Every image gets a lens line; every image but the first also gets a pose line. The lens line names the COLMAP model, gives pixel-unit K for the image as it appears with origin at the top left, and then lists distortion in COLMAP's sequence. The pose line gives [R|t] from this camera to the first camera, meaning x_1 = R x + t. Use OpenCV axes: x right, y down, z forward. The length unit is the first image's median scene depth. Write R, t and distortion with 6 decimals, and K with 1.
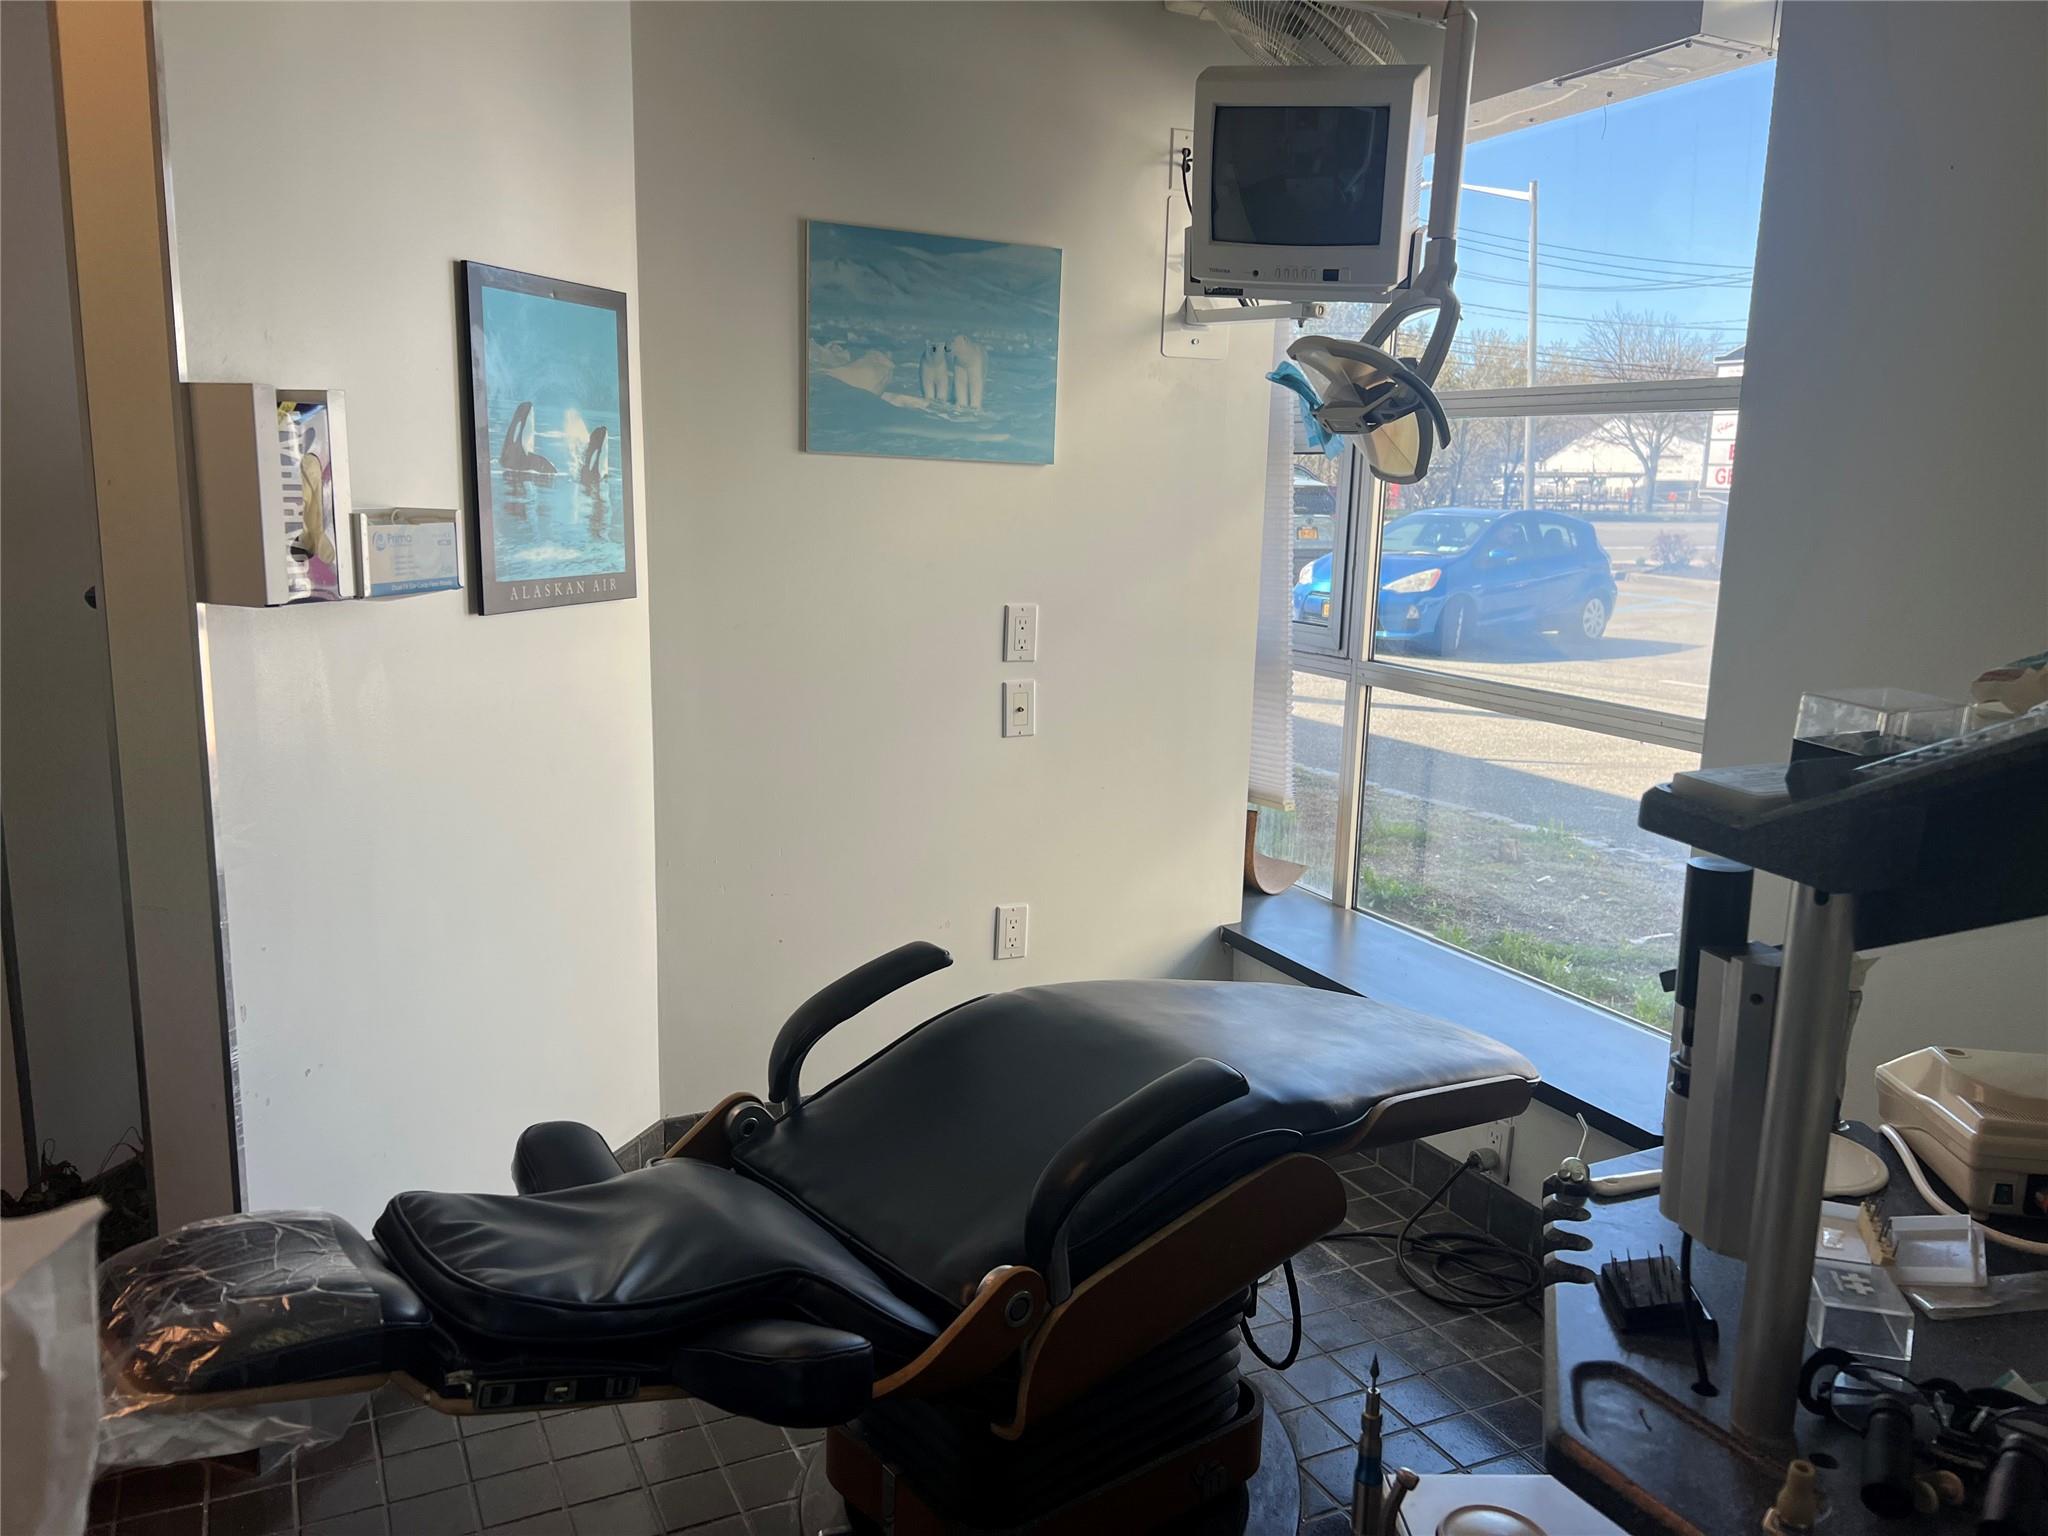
lens RADIAL K [[1528.9, 0, 1017.8], [0, 1528.9, 772.1], [0, 0, 1]] dist [0.047253, -0.046143]
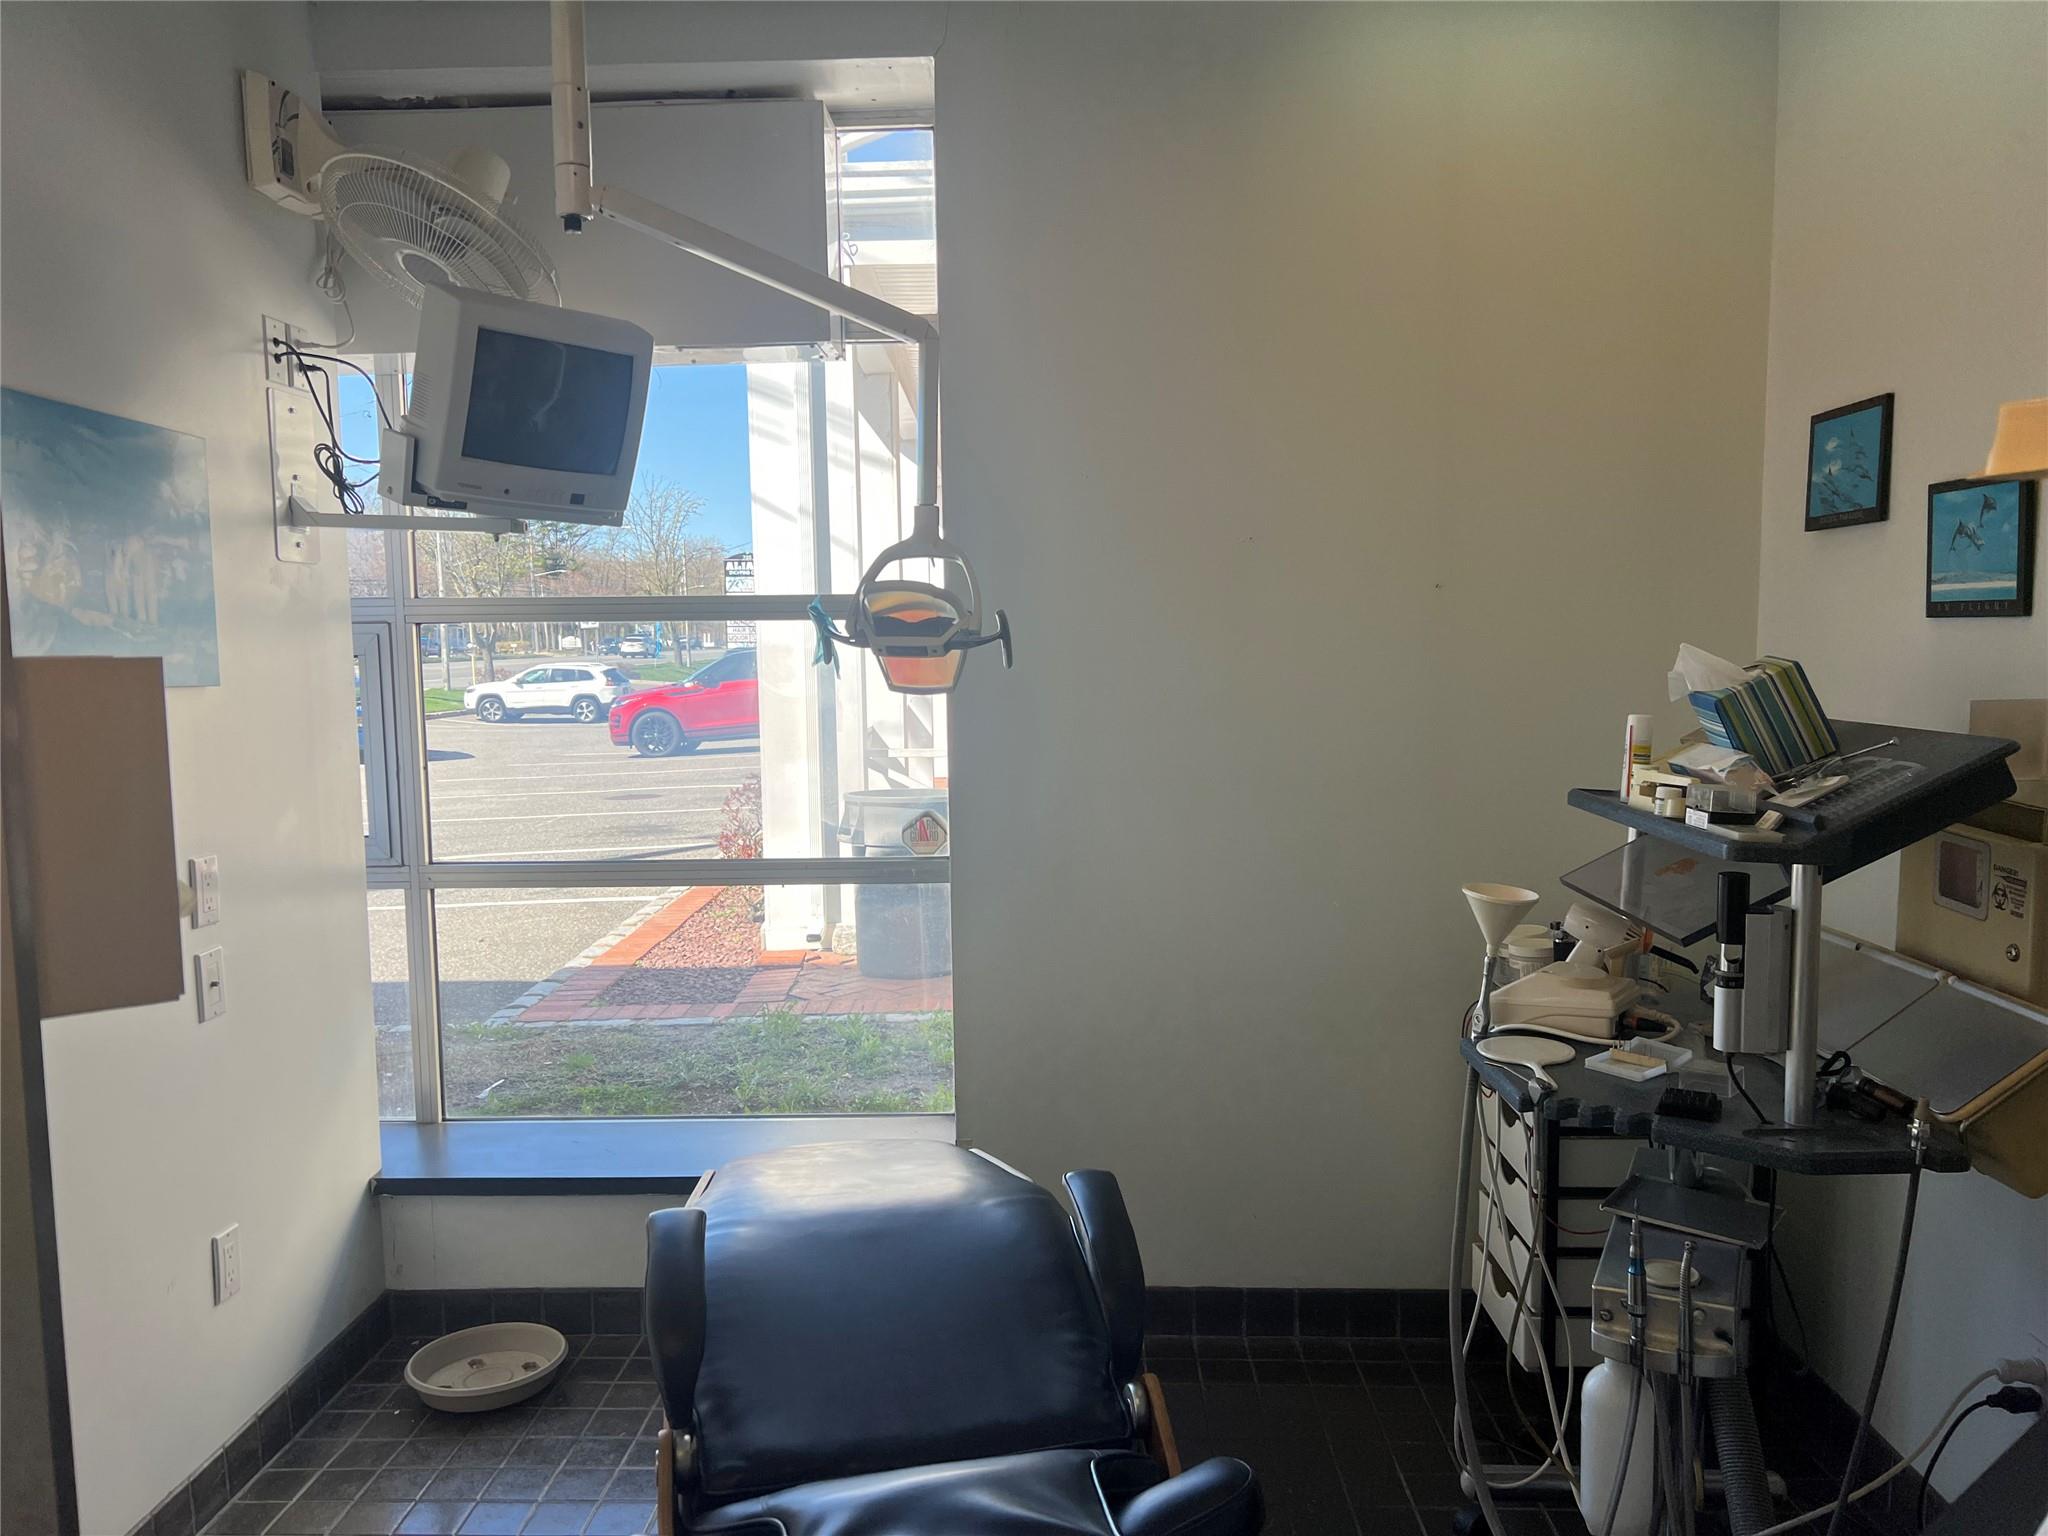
lens RADIAL K [[1528.9, 0, 1017.8], [0, 1528.9, 772.1], [0, 0, 1]] dist [0.047253, -0.046143]
pose [[0.477530, -0.107193, 0.872052, -0.832512], [0.193271, 0.981035, 0.014755, -0.135561], [-0.857095, 0.161496, 0.489190, 0.359752]]
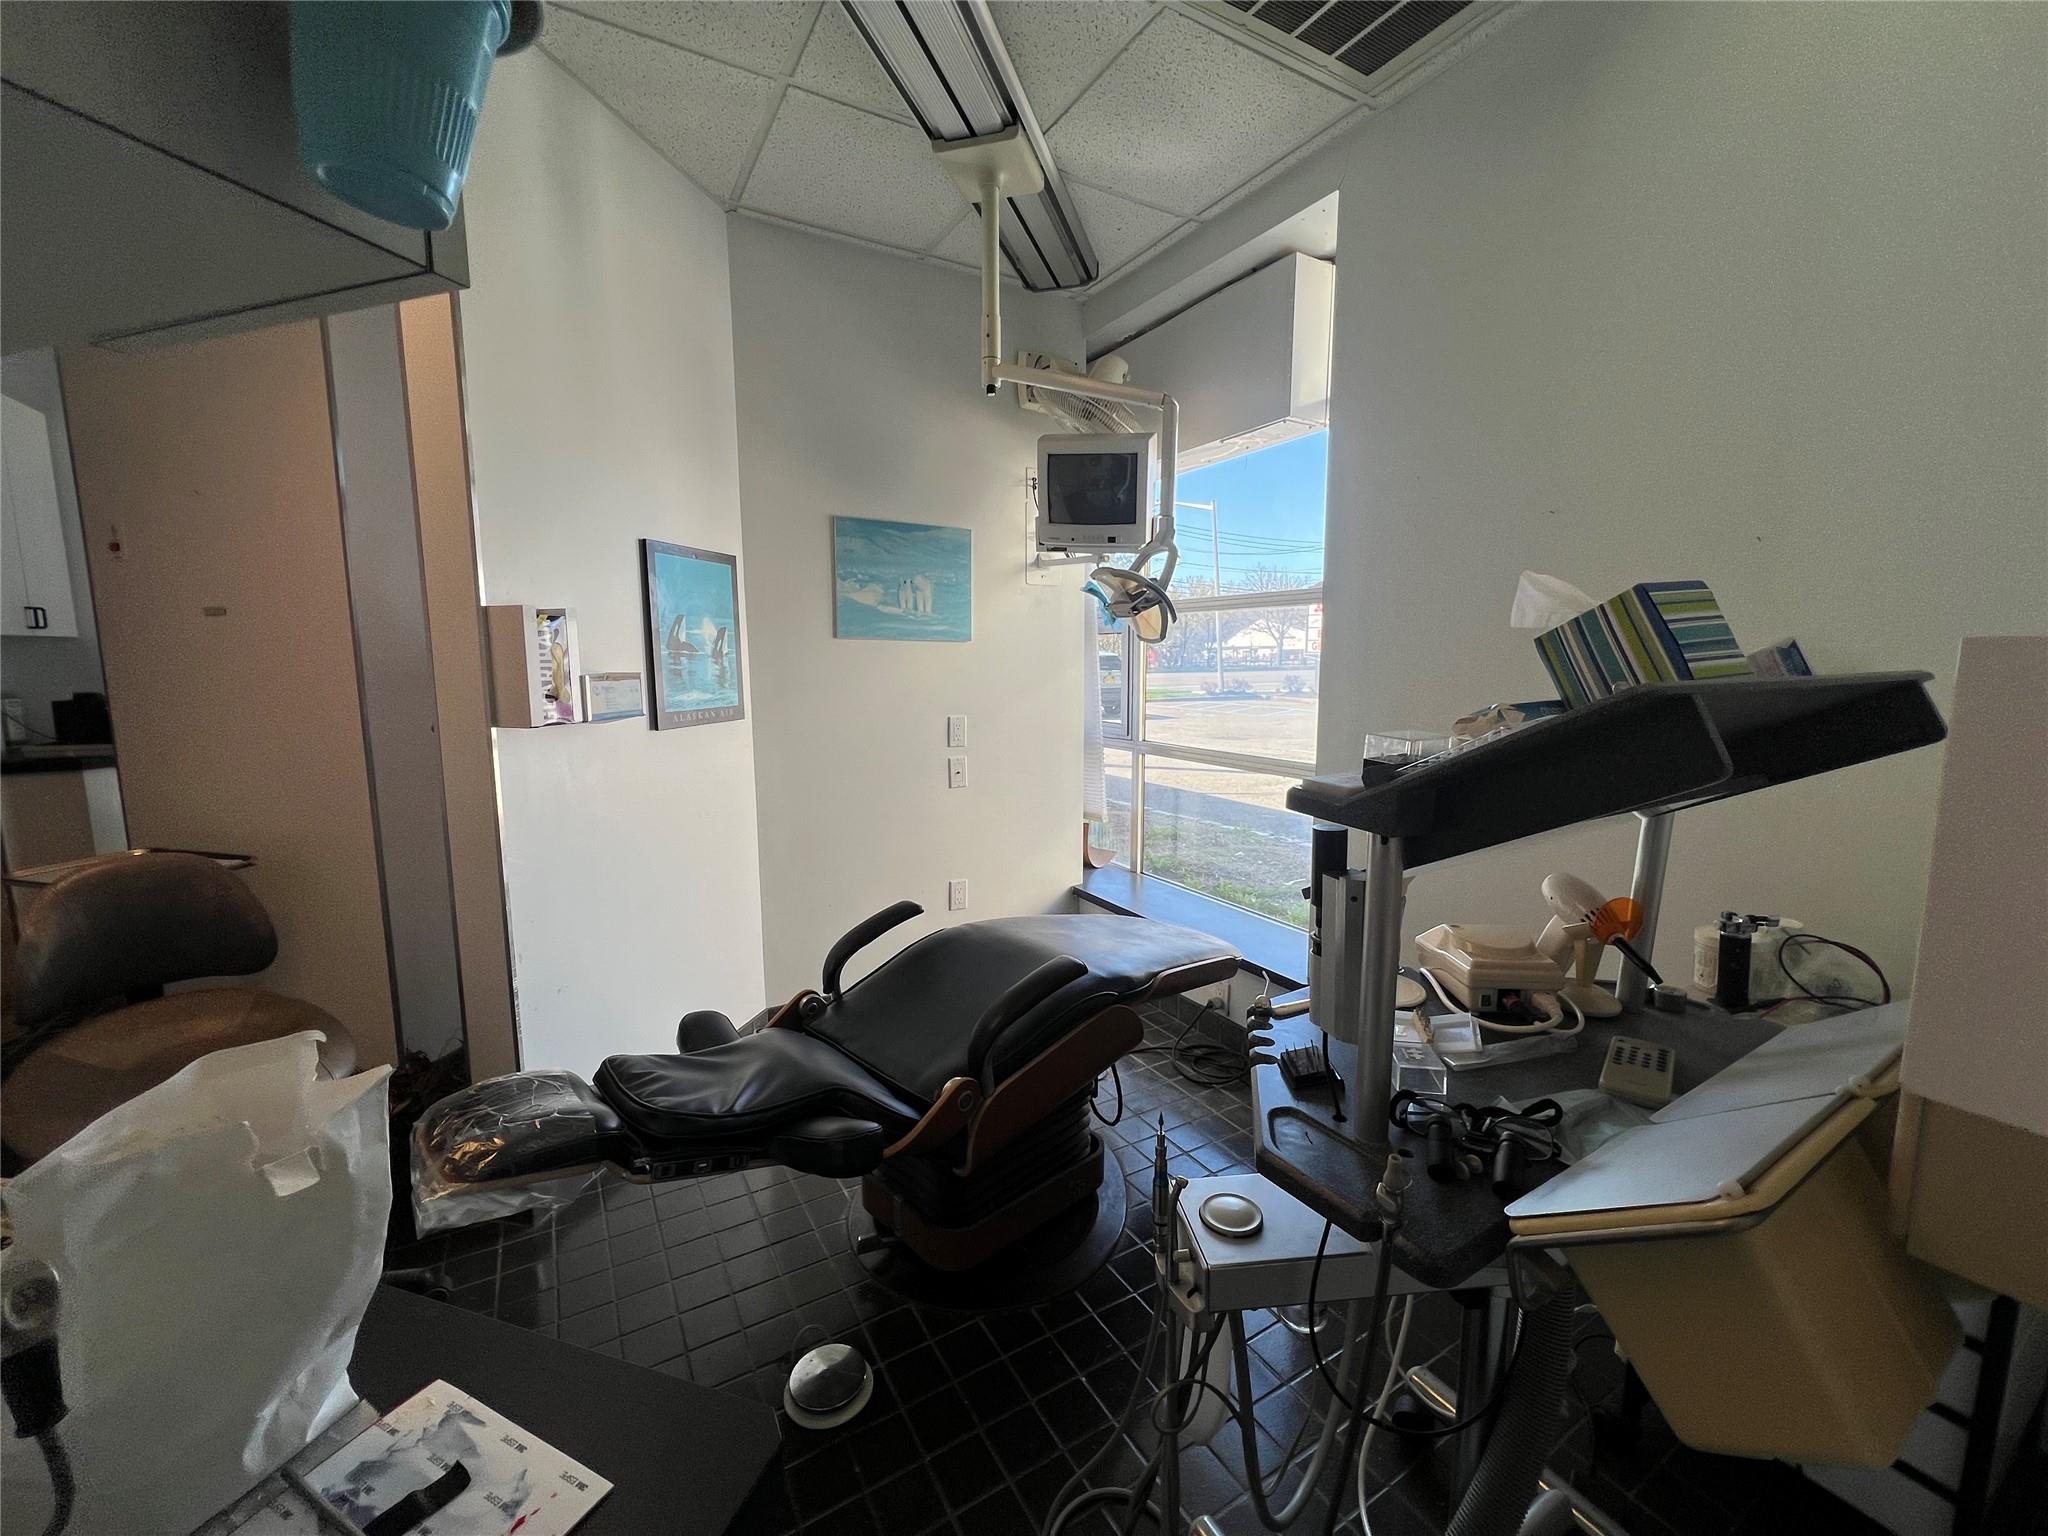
lens RADIAL K [[813.4, 0, 1018.6], [0, 813.4, 761.9], [0, 0, 1]] dist [-0.000745, -0.000337]
pose [[0.996800, -0.037259, 0.070717, 0.008363], [0.041438, 0.997422, -0.058578, 0.010624], [-0.068352, 0.061321, 0.995775, 0.023890]]
